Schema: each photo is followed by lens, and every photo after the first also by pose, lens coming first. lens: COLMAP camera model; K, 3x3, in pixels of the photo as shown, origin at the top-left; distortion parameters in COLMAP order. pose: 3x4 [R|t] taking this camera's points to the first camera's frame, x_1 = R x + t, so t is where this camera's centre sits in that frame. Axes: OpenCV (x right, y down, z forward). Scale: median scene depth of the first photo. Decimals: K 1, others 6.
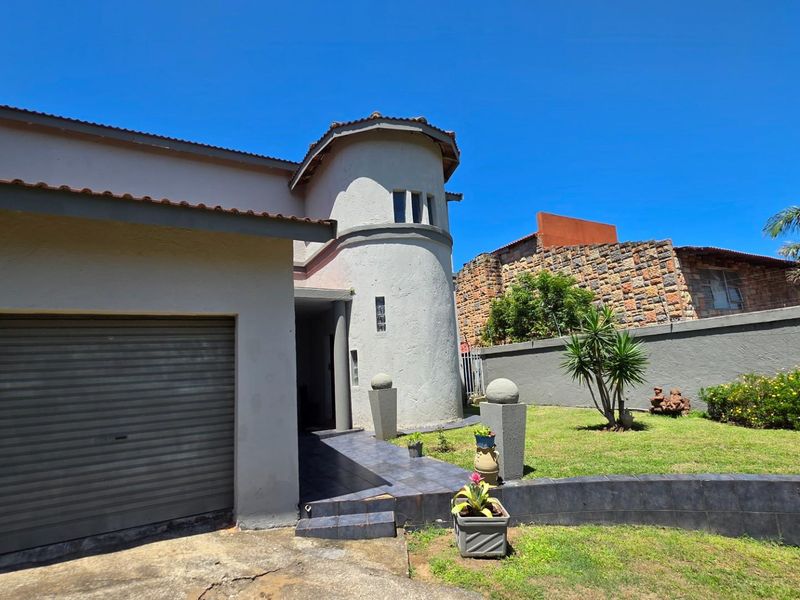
lens RADIAL K [[427.6, 0, 403.6], [0, 427.6, 300.8], [0, 0, 1]] dist [0.003464, 0.000601]
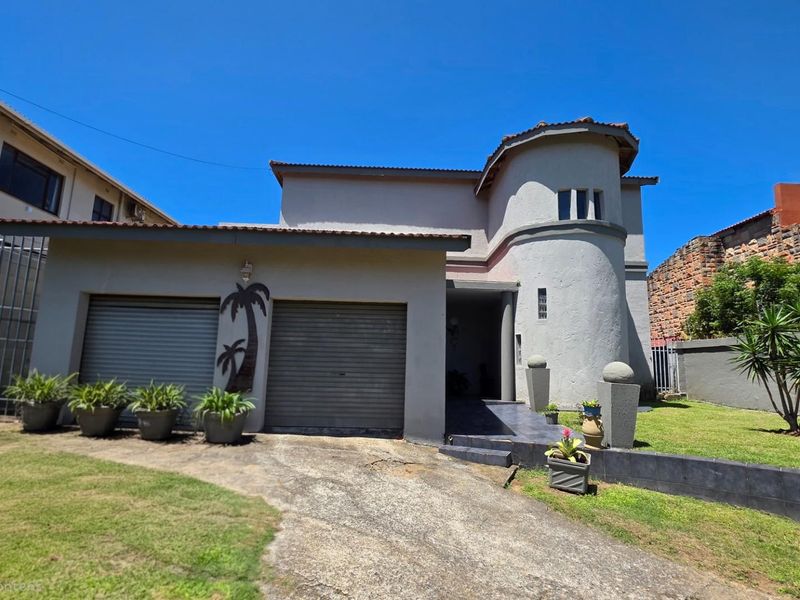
lens RADIAL K [[427.6, 0, 403.6], [0, 427.6, 300.8], [0, 0, 1]] dist [0.003464, 0.000601]
pose [[0.880790, 0.014637, -0.473280, 0.152658], [-0.000821, 0.999568, 0.029386, -0.008619], [0.473506, -0.025494, 0.880422, -0.159334]]
